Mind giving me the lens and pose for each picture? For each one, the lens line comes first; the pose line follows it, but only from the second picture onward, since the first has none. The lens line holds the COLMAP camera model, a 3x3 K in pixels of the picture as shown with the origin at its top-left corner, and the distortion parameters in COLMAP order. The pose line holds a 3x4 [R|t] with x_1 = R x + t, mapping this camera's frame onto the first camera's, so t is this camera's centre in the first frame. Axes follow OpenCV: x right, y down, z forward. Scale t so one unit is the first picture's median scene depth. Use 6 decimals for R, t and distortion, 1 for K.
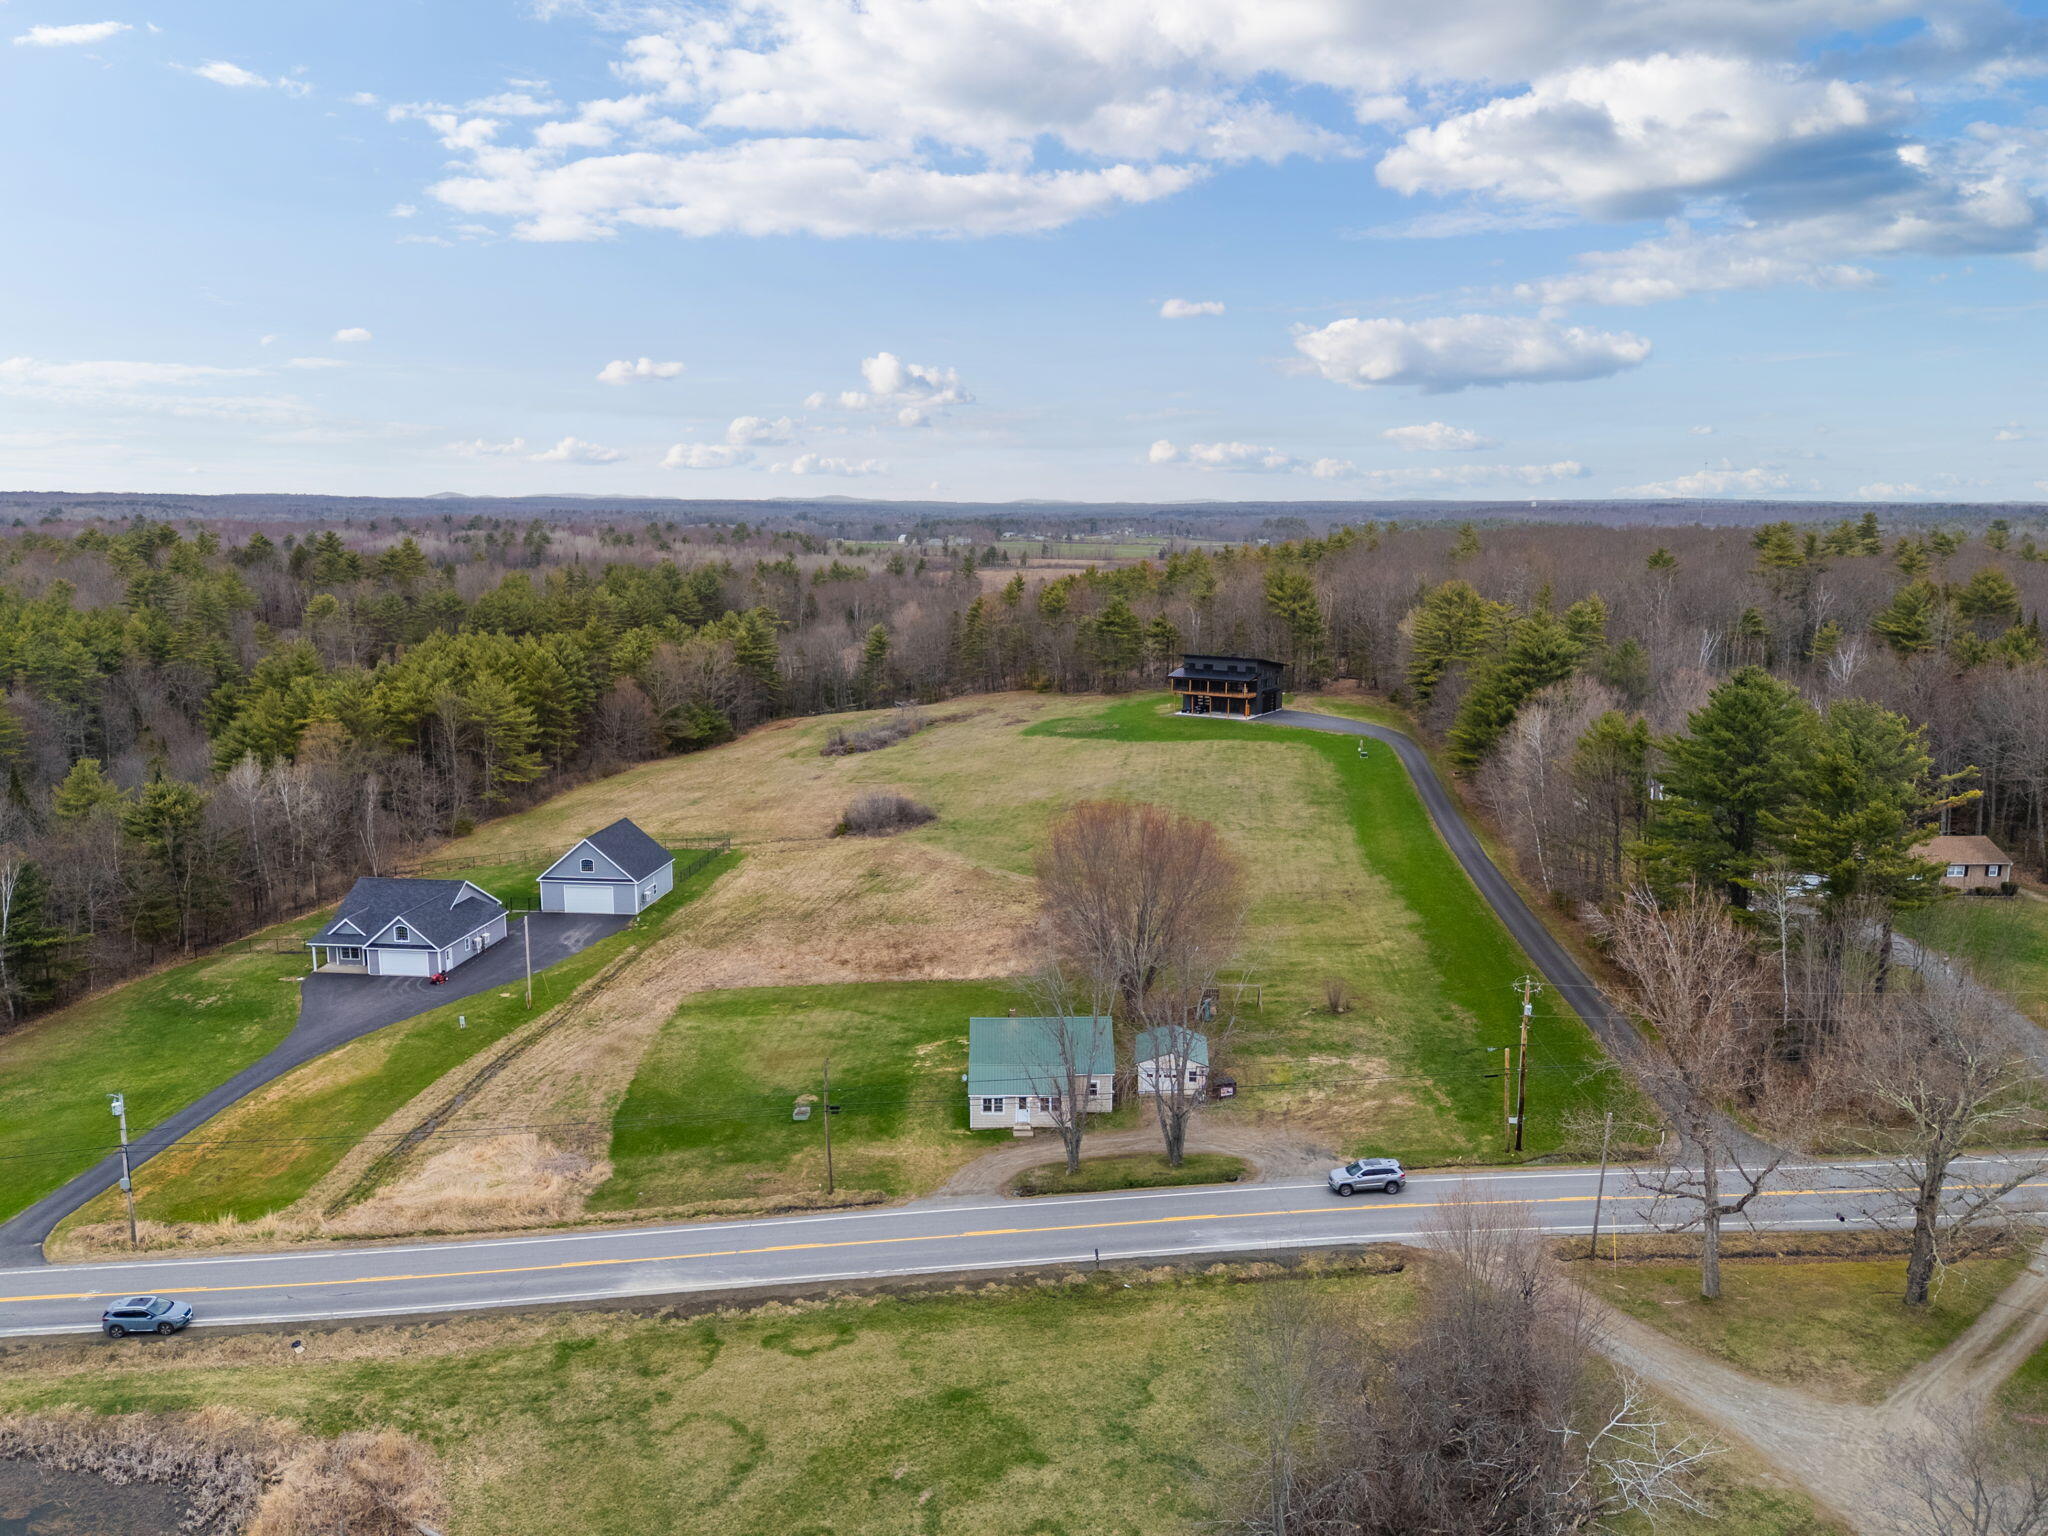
lens RADIAL K [[1503.9, 0, 1020.6], [0, 1503.9, 773.1], [0, 0, 1]] dist [0.079564, -0.063218]
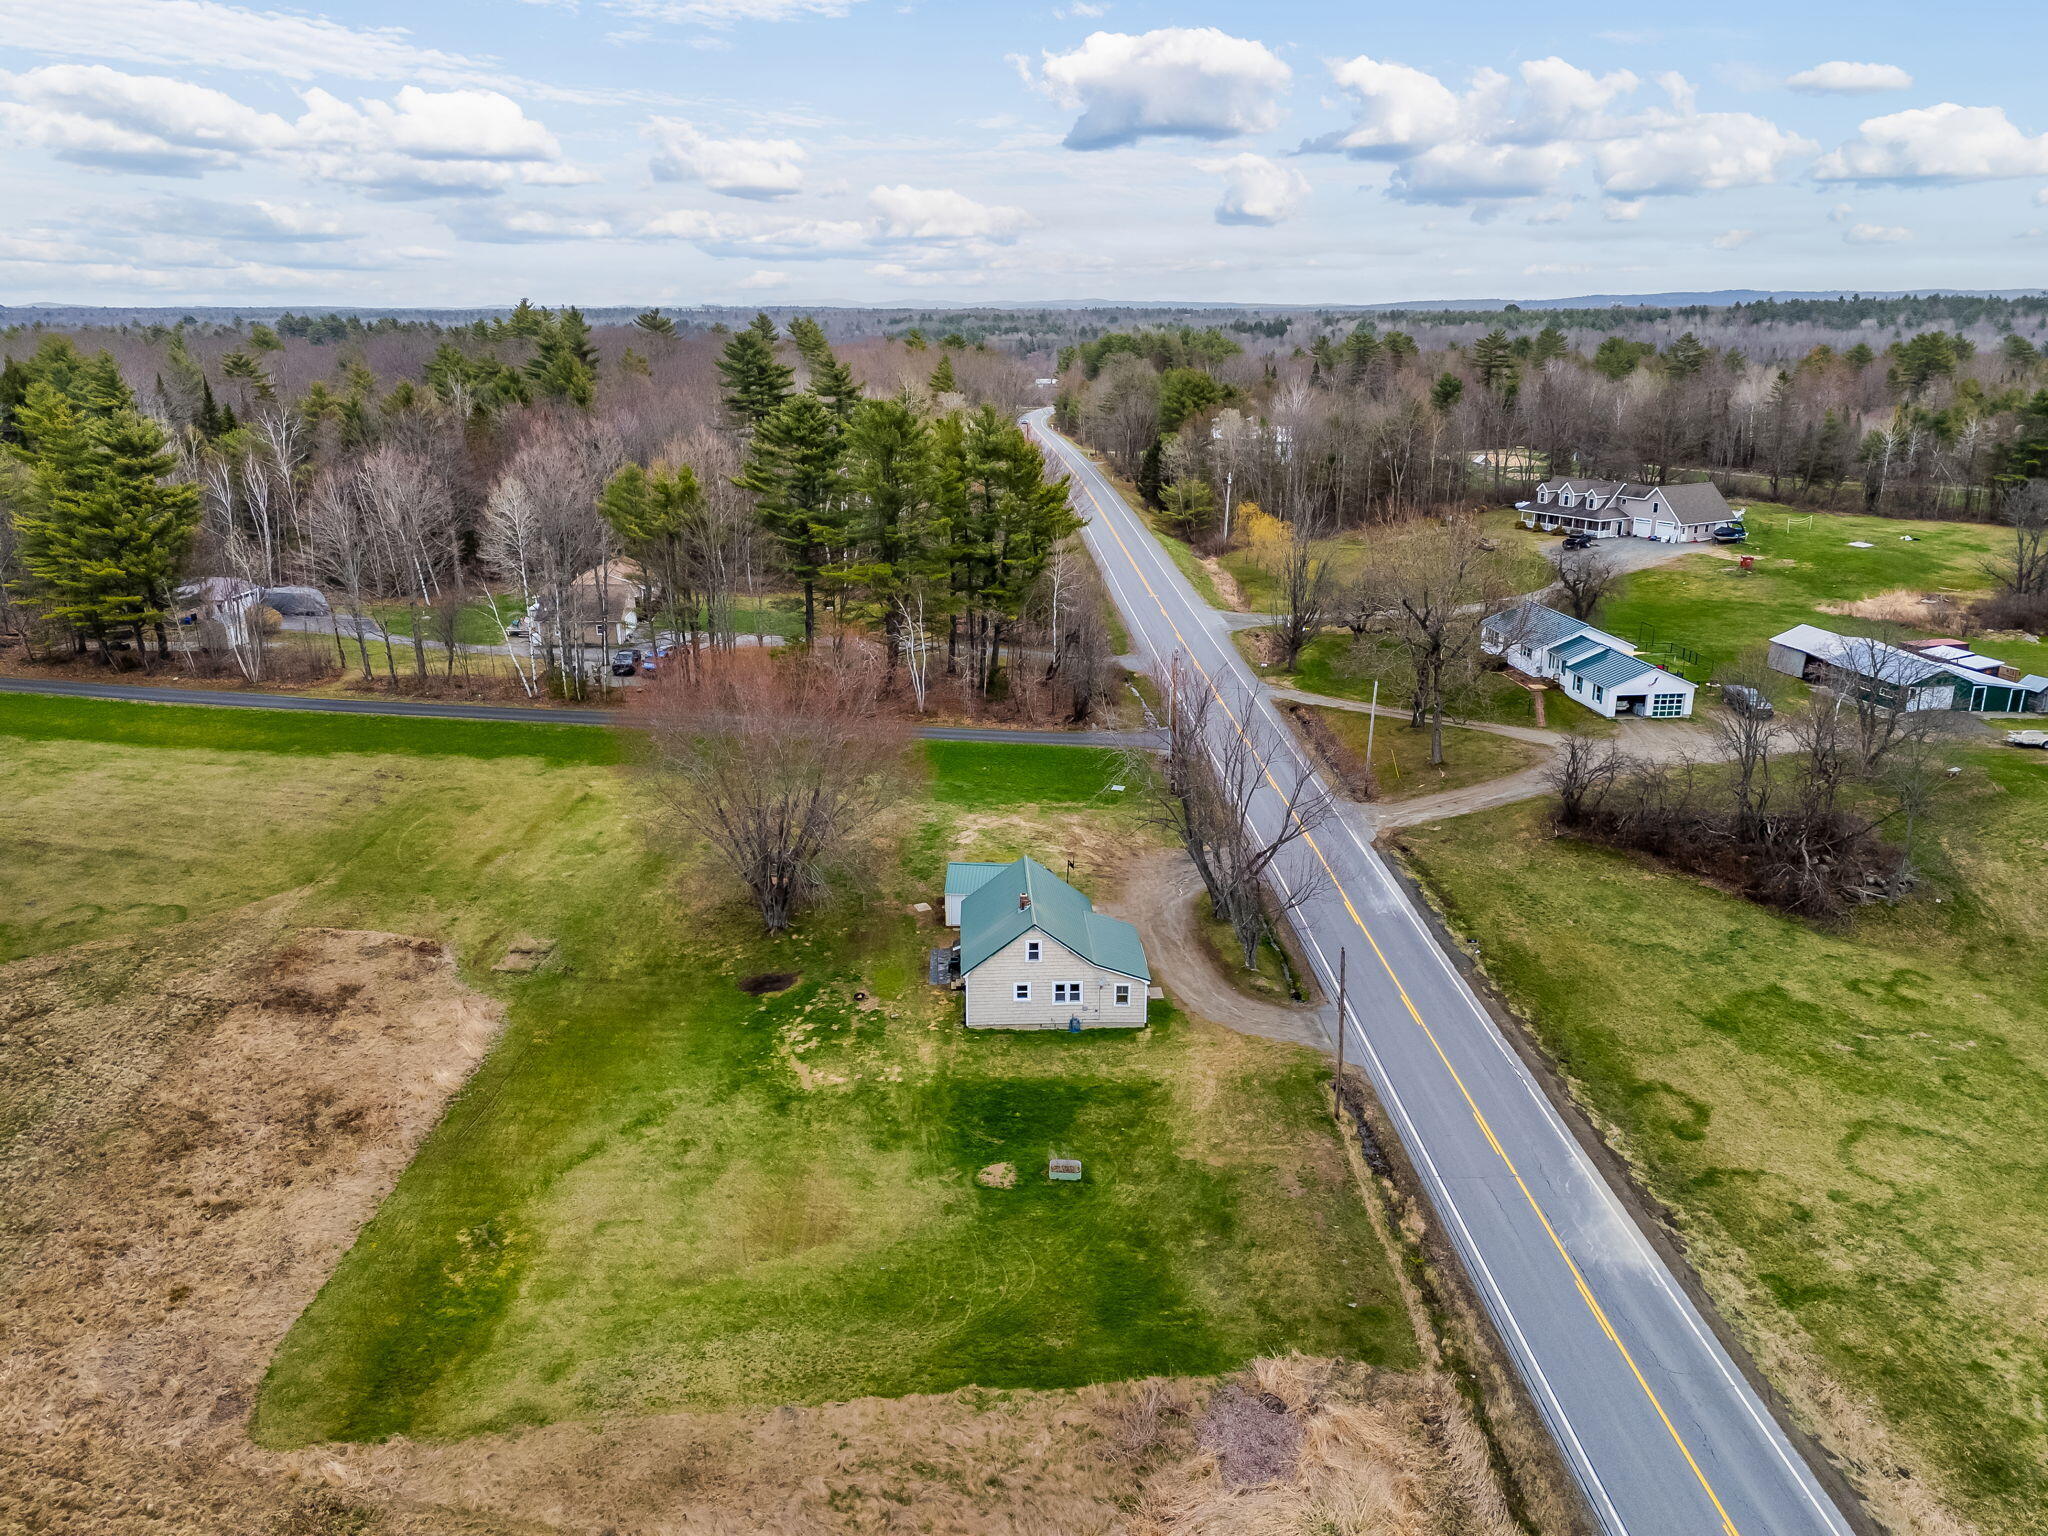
lens RADIAL K [[1503.9, 0, 1028.0], [0, 1503.9, 761.6], [0, 0, 1]] dist [0.079564, -0.063218]
pose [[-0.032040, -0.285081, 0.957968, -0.899745], [0.177245, 0.941648, 0.286152, -0.148578], [-0.983645, 0.178964, 0.020359, 1.259945]]
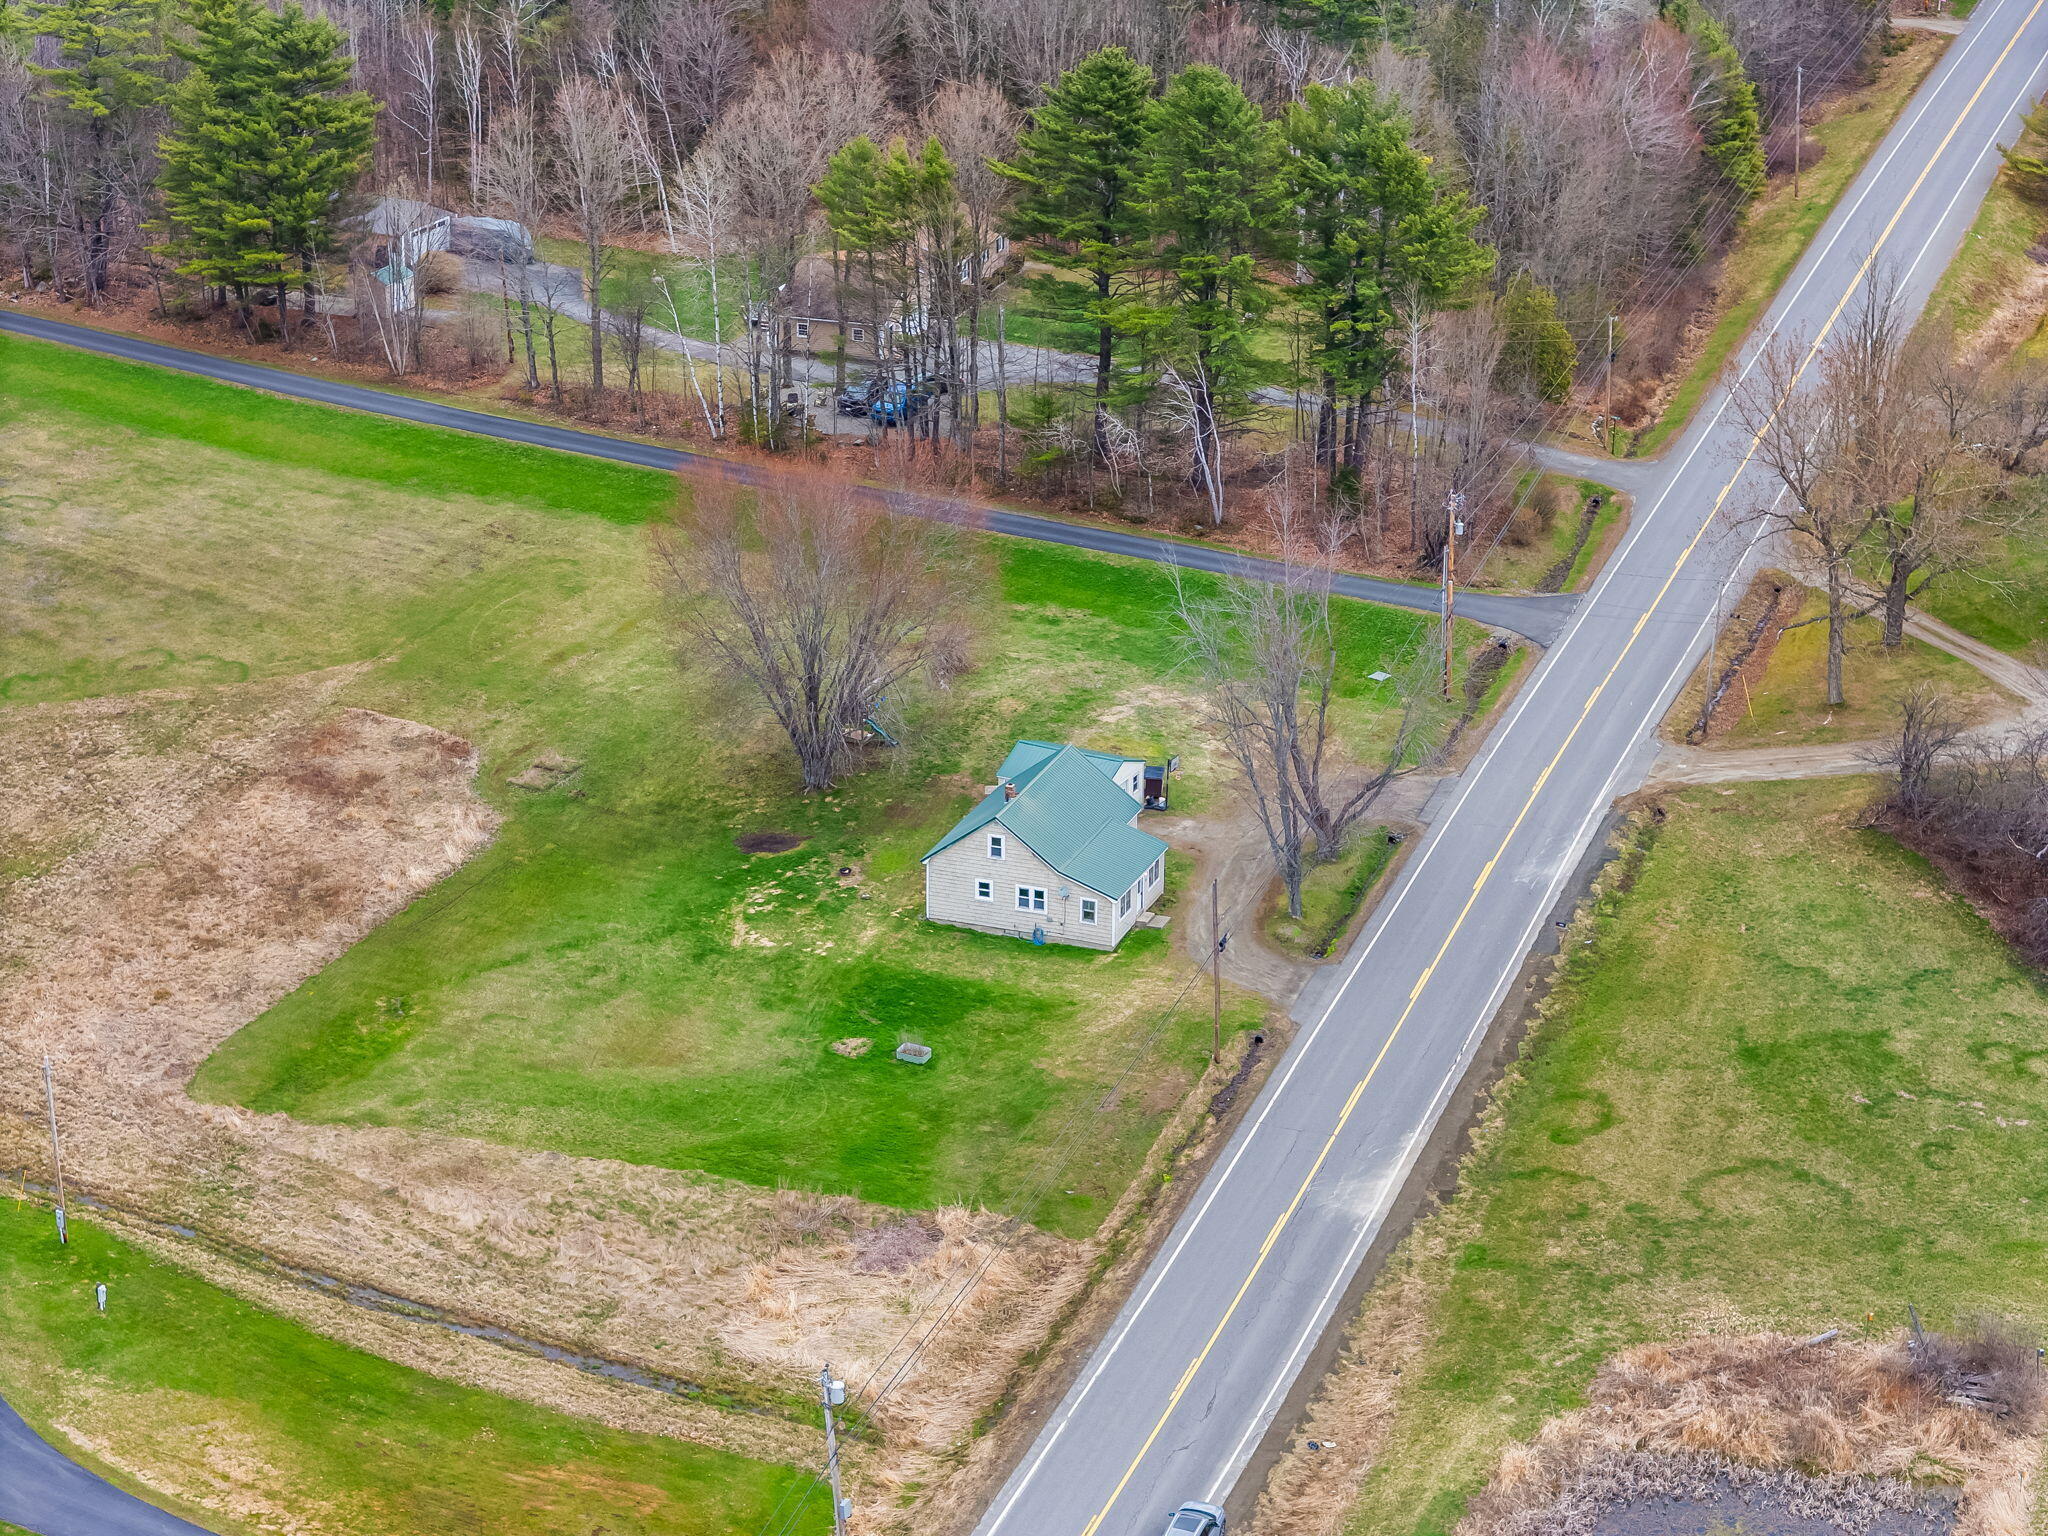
lens RADIAL K [[4192.9, 0, 1025.4], [0, 4192.9, 698.9], [0, 0, 1]] dist [-0.131409, 0.000000]
pose [[0.368383, -0.322418, 0.871975, -2.058094], [0.162897, 0.945812, 0.280900, -0.506888], [-0.915292, 0.038564, 0.400942, 0.335575]]
